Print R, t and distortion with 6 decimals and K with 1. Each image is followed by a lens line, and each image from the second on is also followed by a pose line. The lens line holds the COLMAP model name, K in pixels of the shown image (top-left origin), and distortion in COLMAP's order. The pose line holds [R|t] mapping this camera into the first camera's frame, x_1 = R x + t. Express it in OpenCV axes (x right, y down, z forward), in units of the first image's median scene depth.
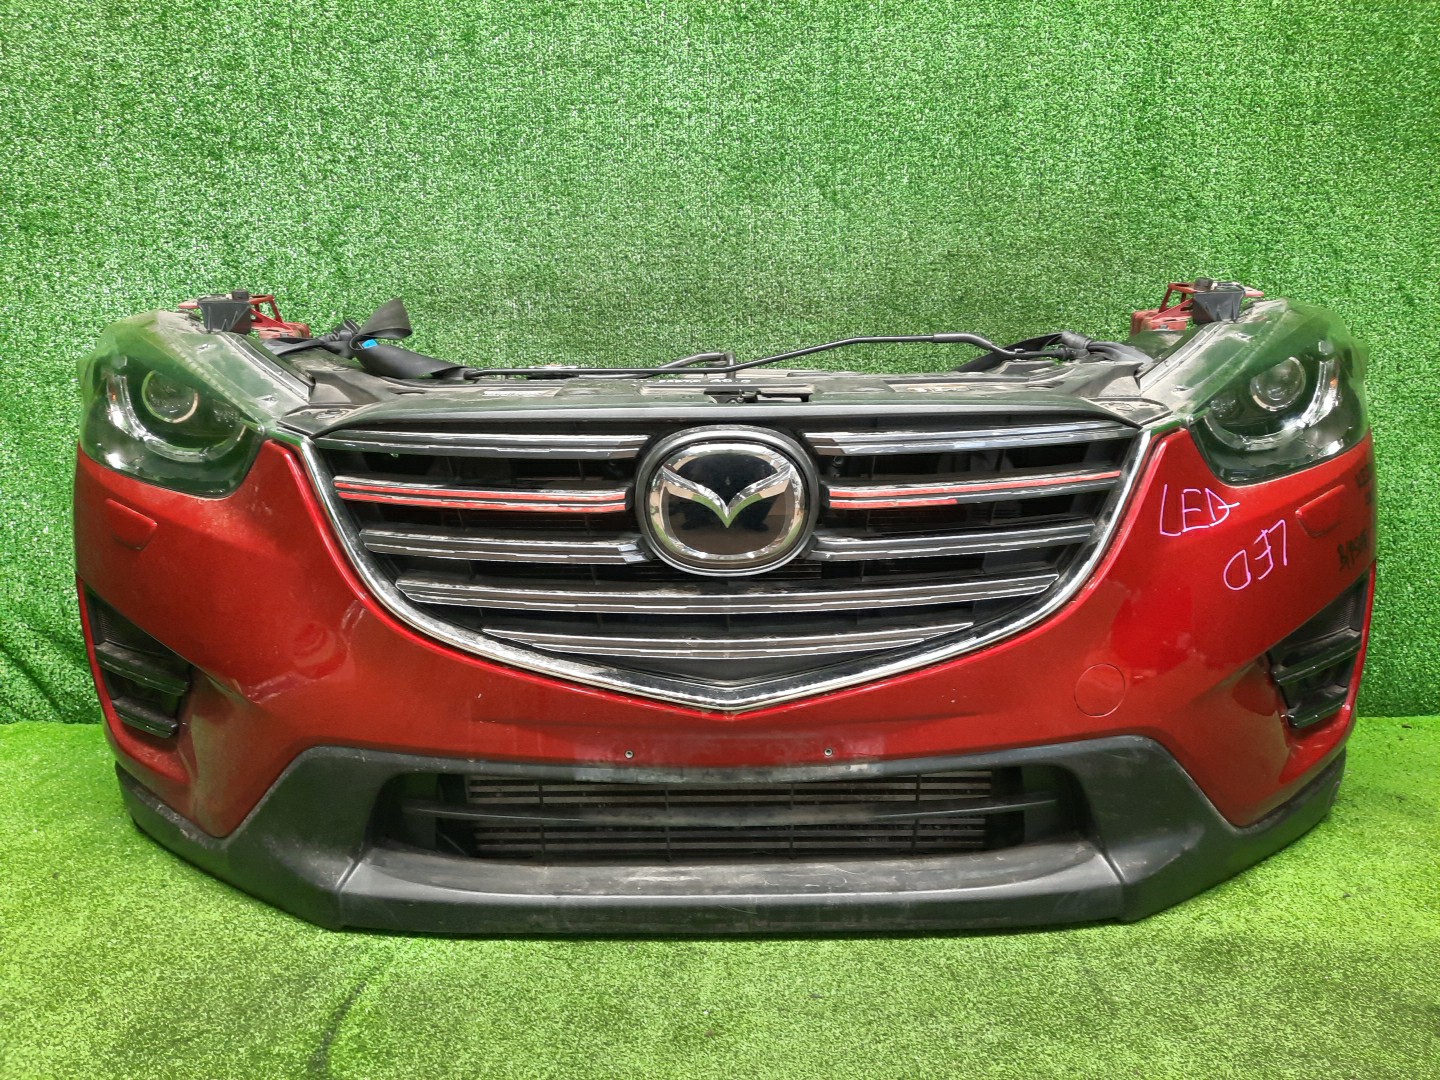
lens RADIAL K [[1050.1, 0, 706.7], [0, 1050.1, 541.3], [0, 0, 1]] dist [0.052440, -0.017422]
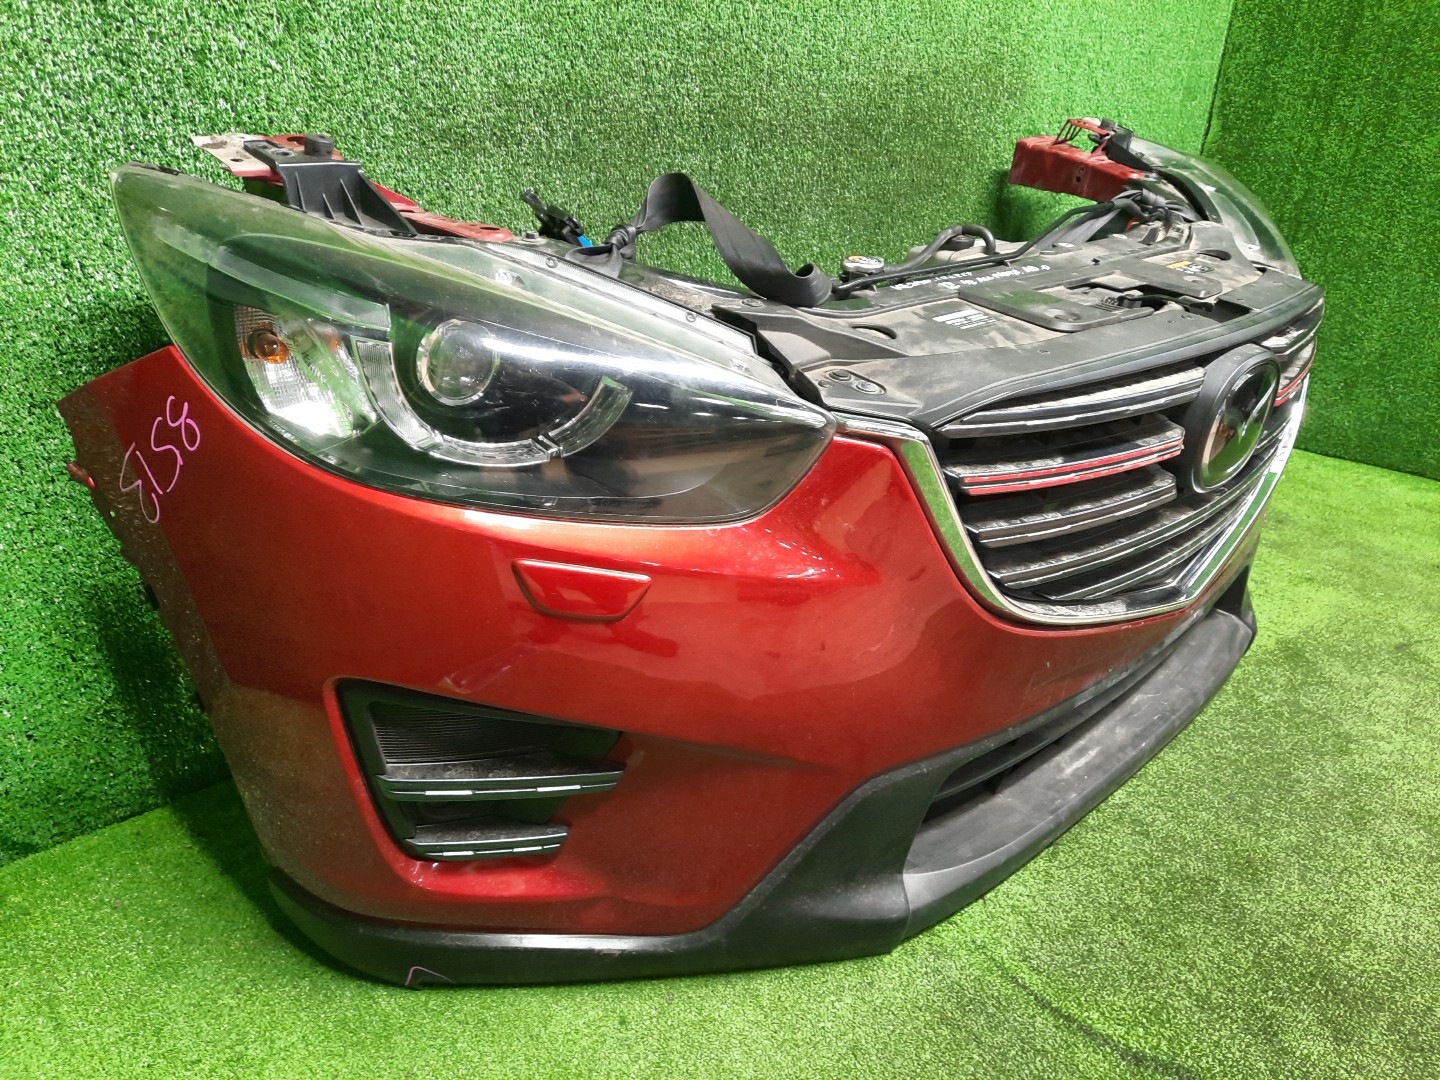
lens RADIAL K [[1050.1, 0, 721.9], [0, 1050.1, 539.7], [0, 0, 1]] dist [0.052440, -0.017422]
pose [[0.717531, -0.255058, 0.648148, -0.653875], [0.070921, 0.952459, 0.296297, -0.167545], [-0.692907, -0.166635, 0.701507, 0.365090]]
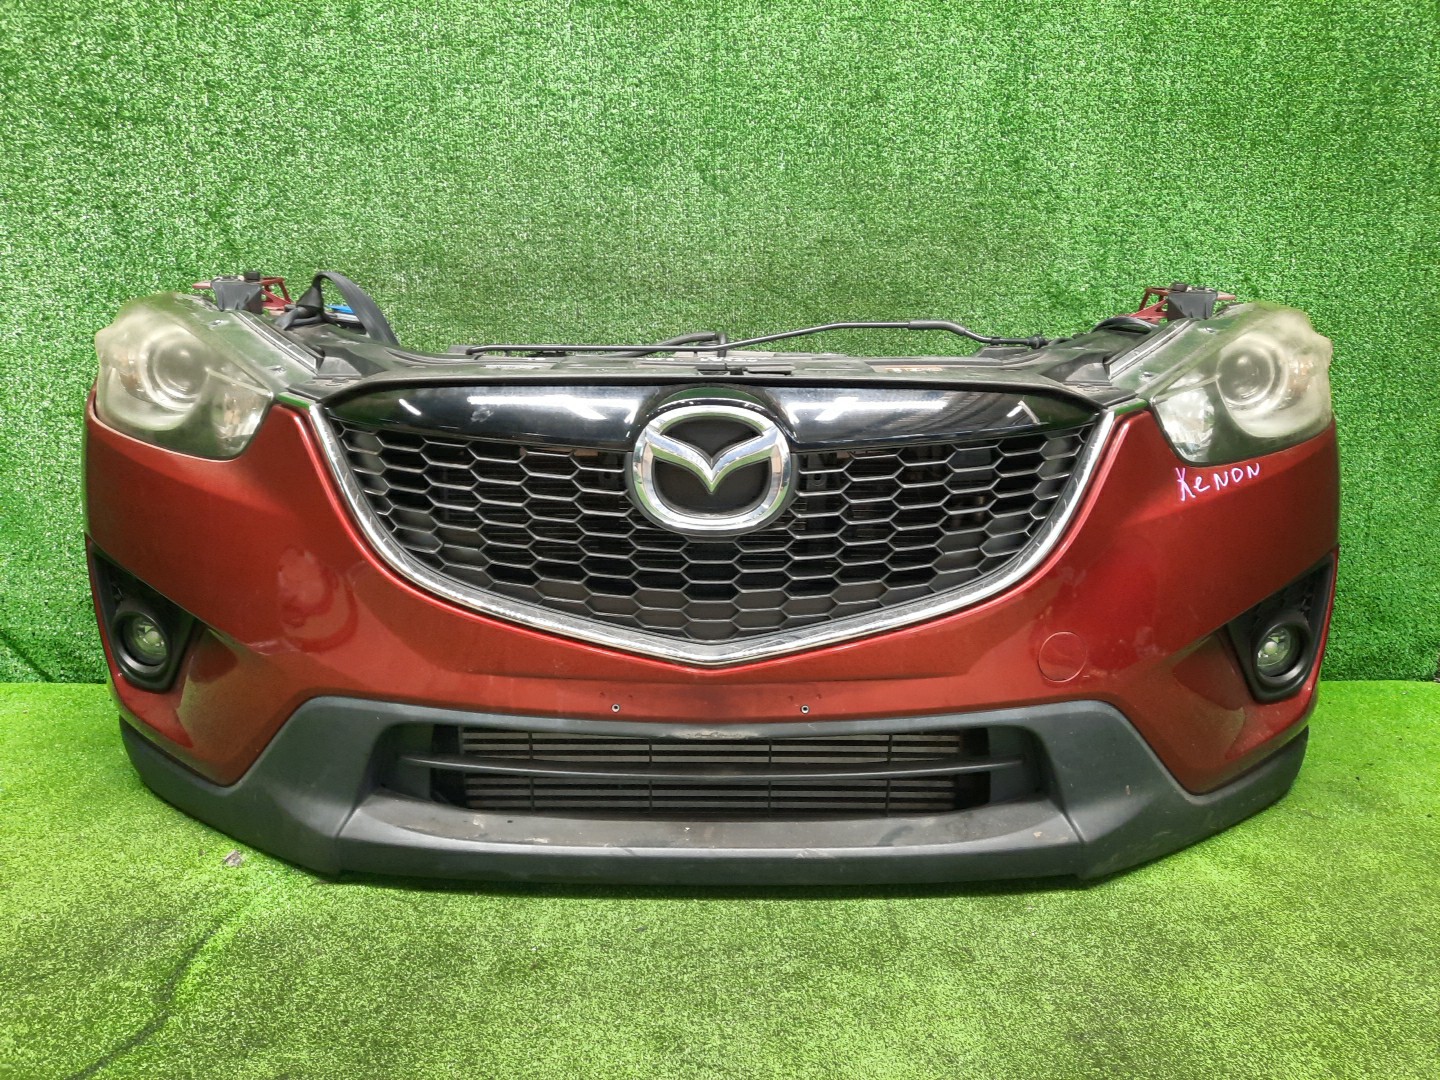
lens RADIAL K [[1050.1, 0, 722.3], [0, 1050.1, 542.5], [0, 0, 1]] dist [0.052440, -0.017422]
pose [[0.999512, 0.010726, 0.029347, 0.103577], [-0.011779, 0.999285, 0.035934, -0.008768], [-0.028941, -0.036262, 0.998923, -0.049521]]
